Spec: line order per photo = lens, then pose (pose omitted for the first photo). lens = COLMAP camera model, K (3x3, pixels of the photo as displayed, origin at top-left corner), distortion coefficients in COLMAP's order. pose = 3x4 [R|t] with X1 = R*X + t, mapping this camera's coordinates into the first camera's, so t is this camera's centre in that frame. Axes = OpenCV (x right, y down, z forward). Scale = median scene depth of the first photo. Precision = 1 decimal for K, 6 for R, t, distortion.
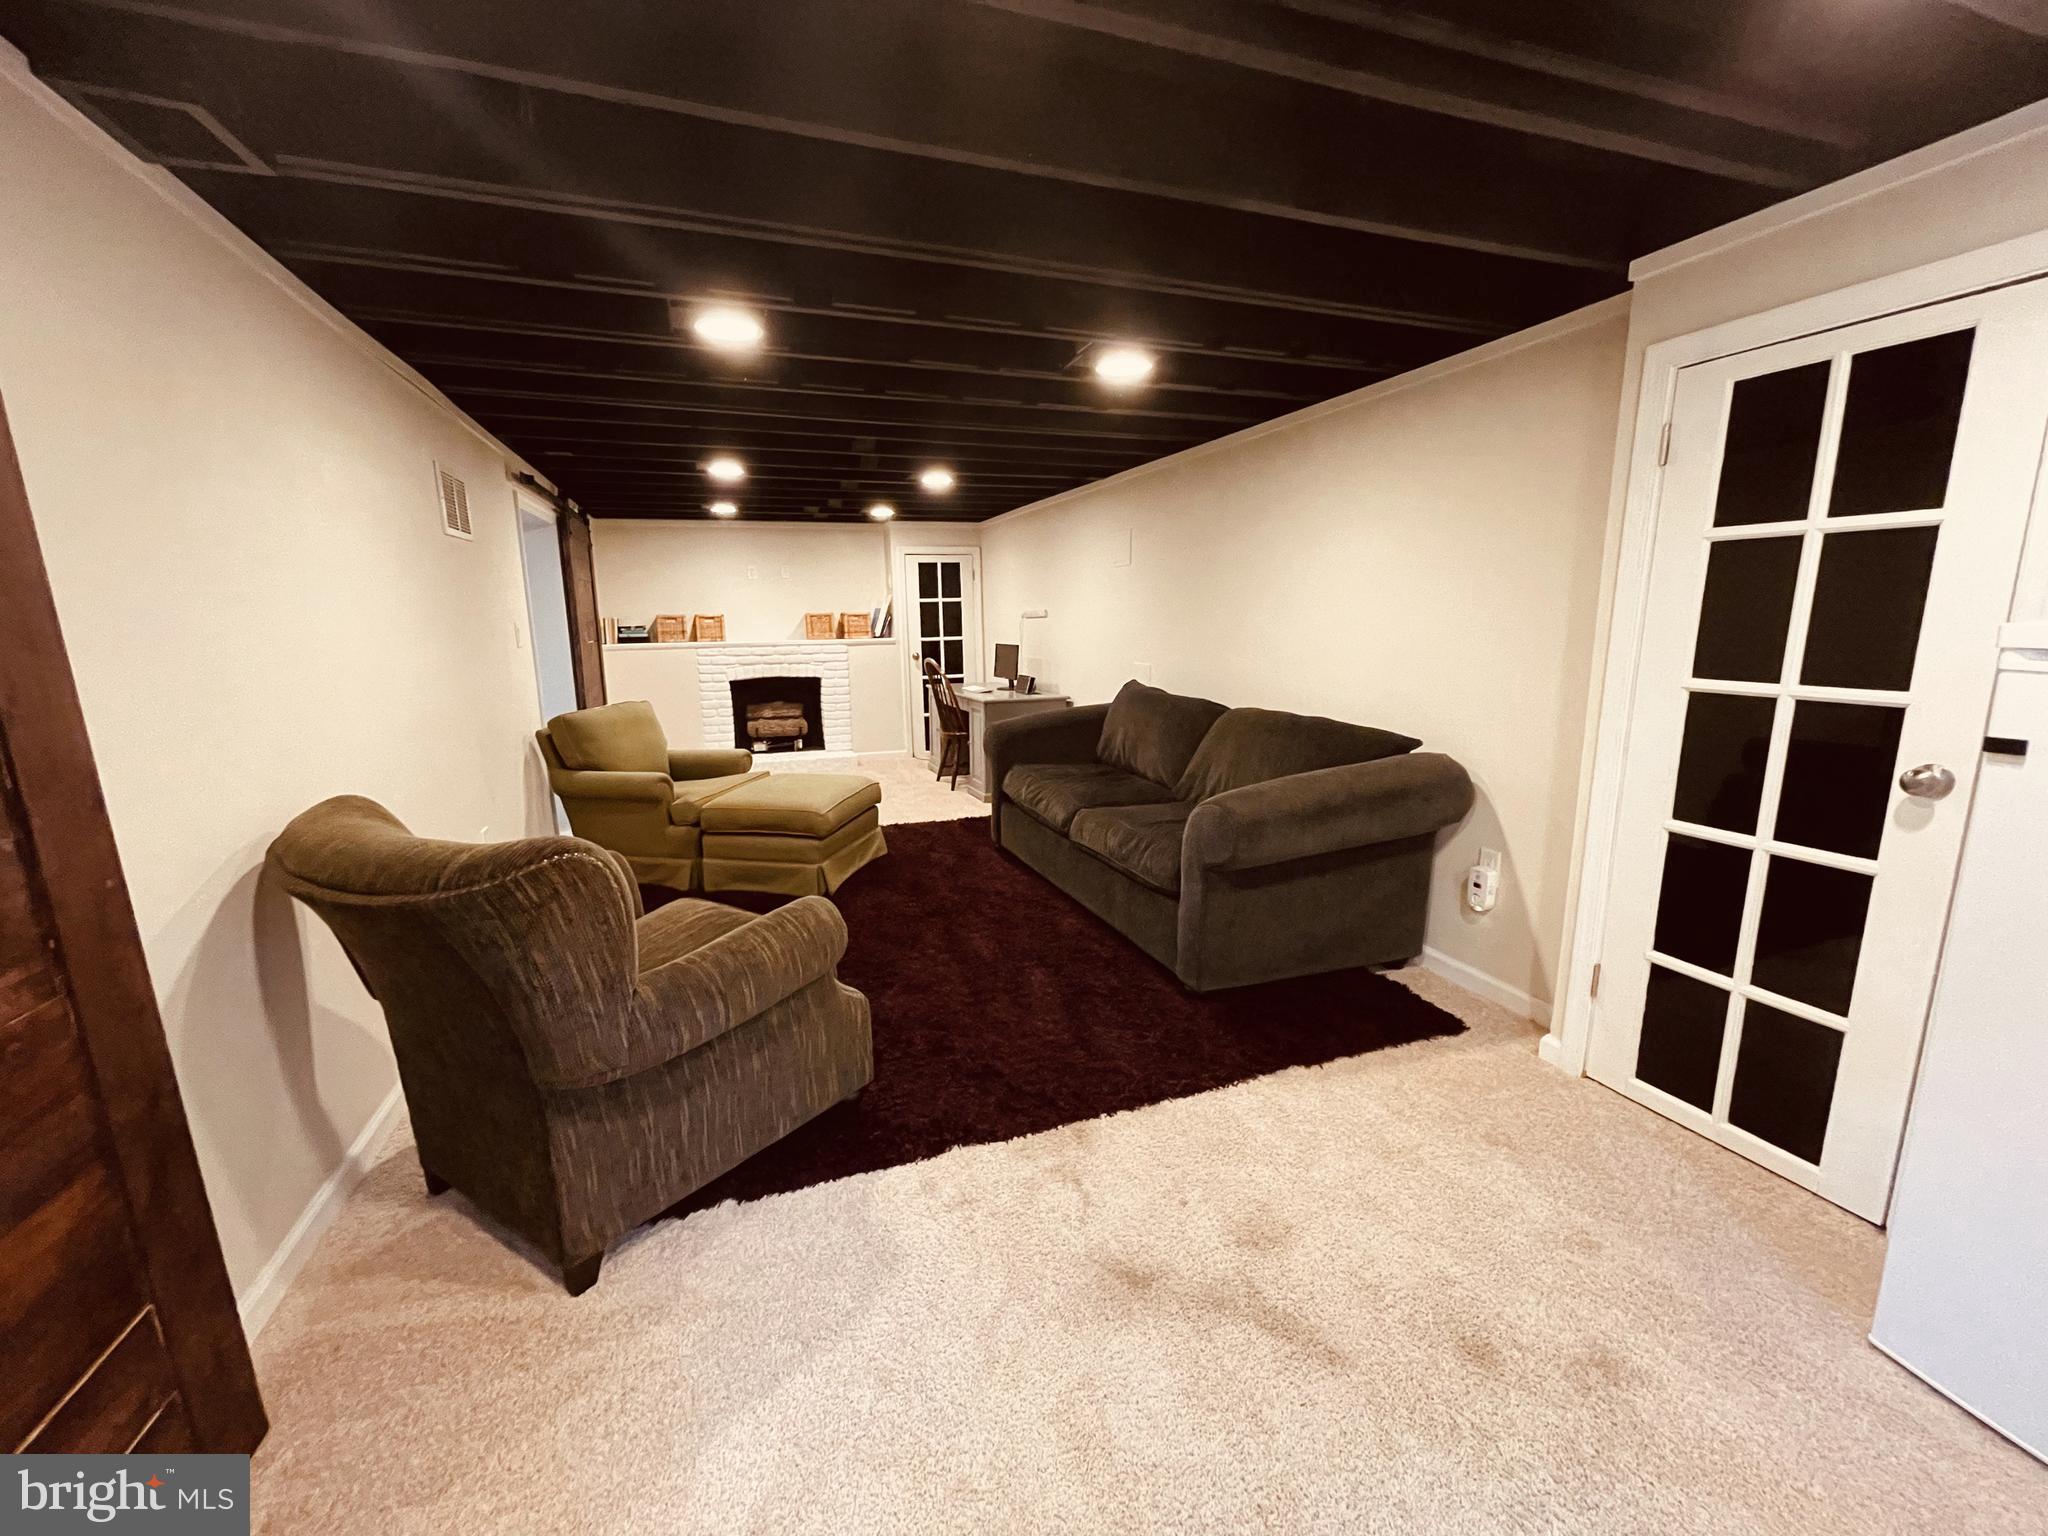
lens RADIAL K [[831.5, 0, 1019.4], [0, 831.5, 774.0], [0, 0, 1]] dist [-0.000514, -0.000060]
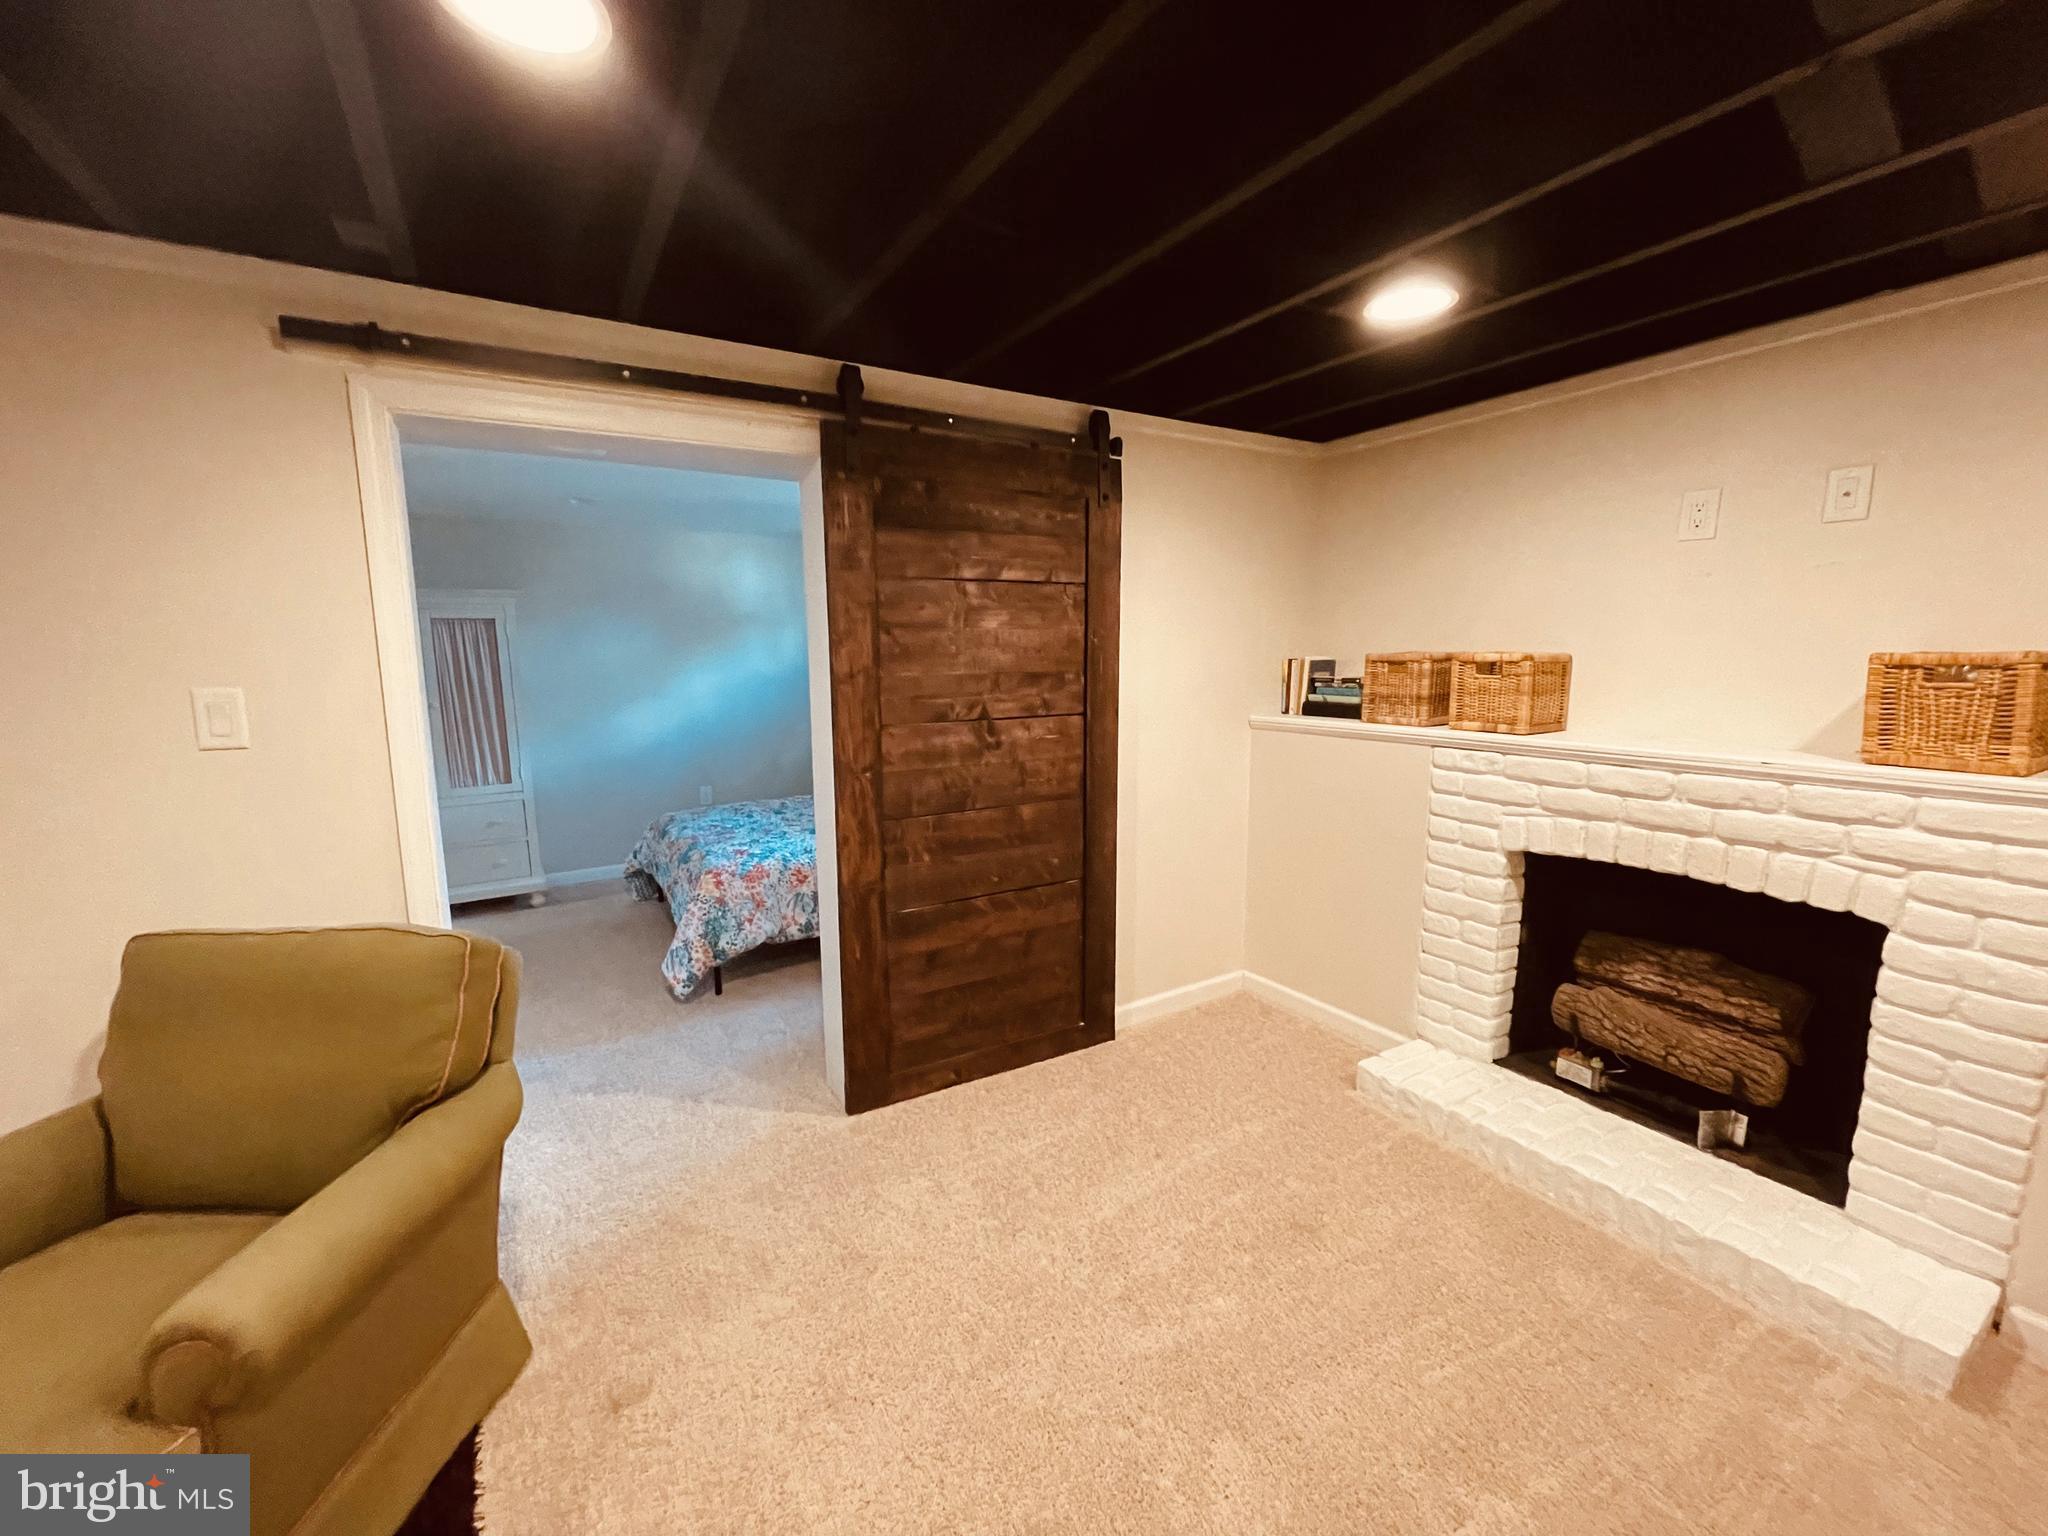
lens RADIAL K [[831.5, 0, 1019.4], [0, 831.5, 774.0], [0, 0, 1]] dist [-0.000514, -0.000060]
pose [[0.180130, 0.161996, -0.970211, -0.059260], [-0.183100, 0.974628, 0.128739, -0.144525], [0.966451, 0.154456, 0.205222, 0.708802]]
